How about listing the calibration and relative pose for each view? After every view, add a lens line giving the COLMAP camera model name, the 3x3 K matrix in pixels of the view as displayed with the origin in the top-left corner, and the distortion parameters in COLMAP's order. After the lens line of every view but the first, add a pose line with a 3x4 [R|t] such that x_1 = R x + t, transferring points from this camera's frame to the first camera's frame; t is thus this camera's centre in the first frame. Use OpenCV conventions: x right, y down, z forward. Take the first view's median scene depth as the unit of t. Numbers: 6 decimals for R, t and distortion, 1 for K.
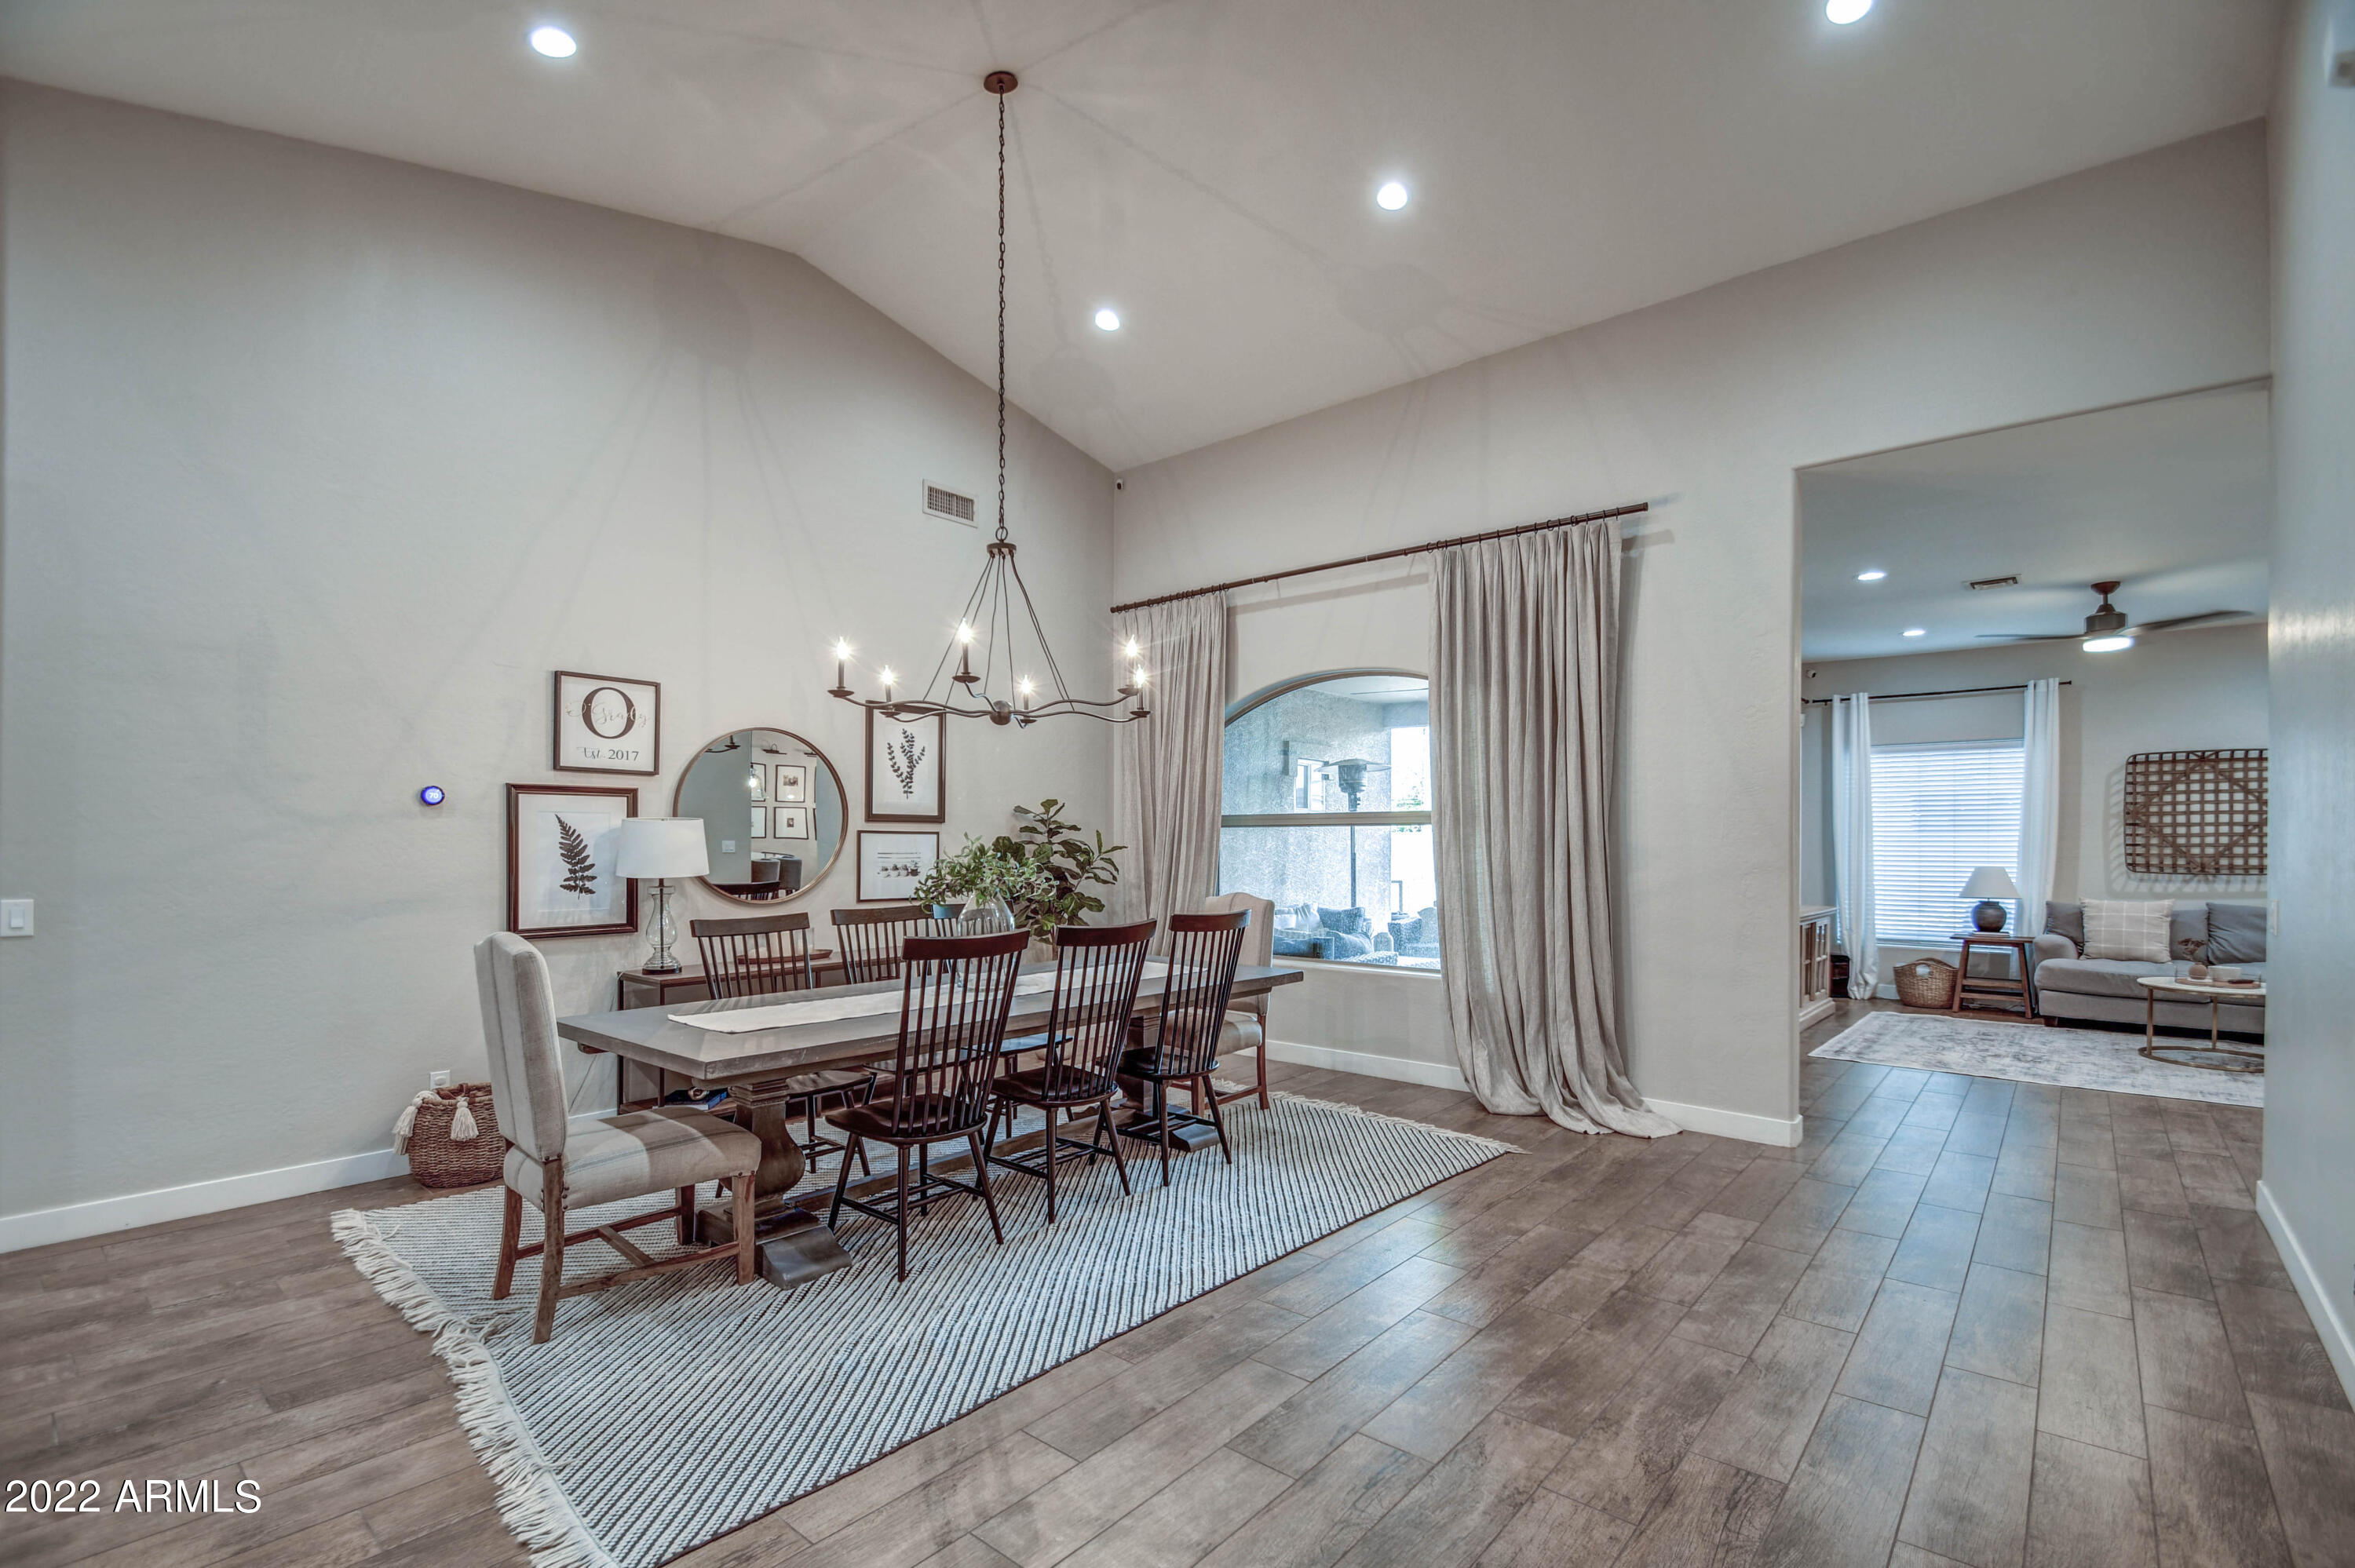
lens RADIAL K [[1071.6, 0, 1182.2], [0, 1071.6, 829.9], [0, 0, 1]] dist [0.028590, -0.019022]
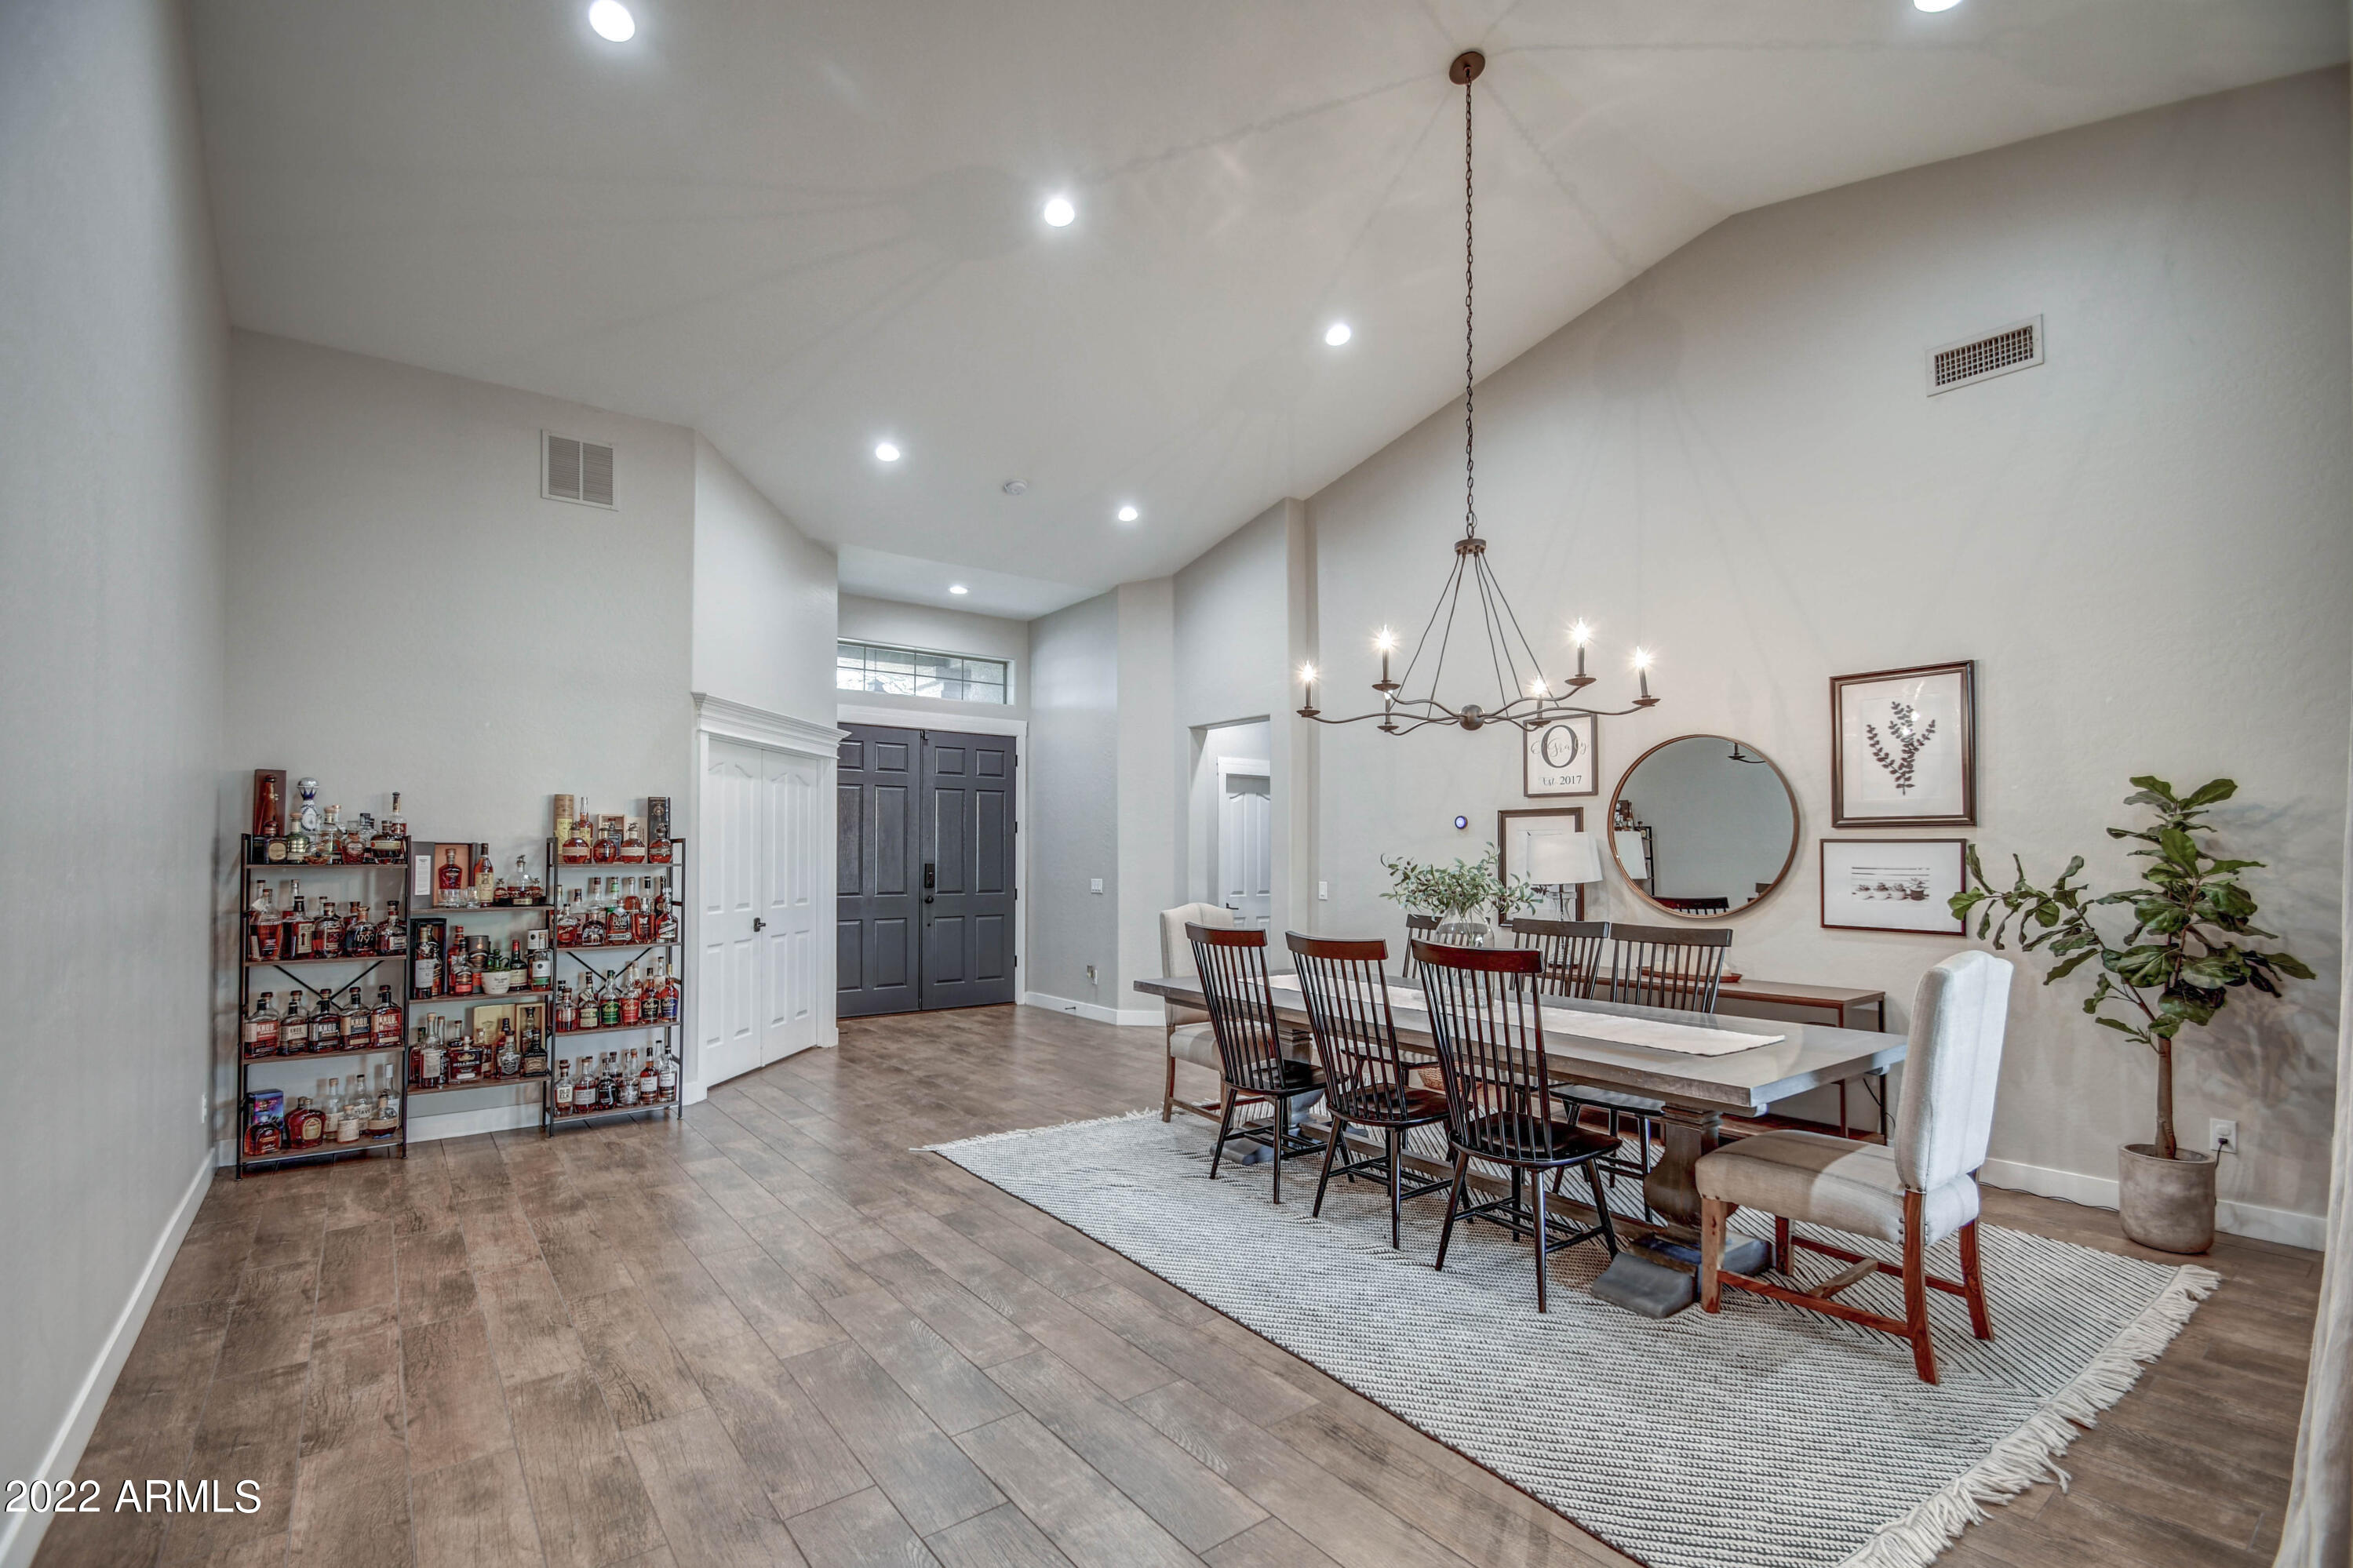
lens RADIAL K [[1070.7, 0, 1181.2], [0, 1070.7, 829.9], [0, 0, 1]] dist [0.028590, -0.019022]
pose [[-0.197487, -0.023262, -0.980030, 0.706742], [0.010652, 0.999608, -0.025873, 0.010974], [0.980248, -0.015549, -0.197161, 0.811732]]
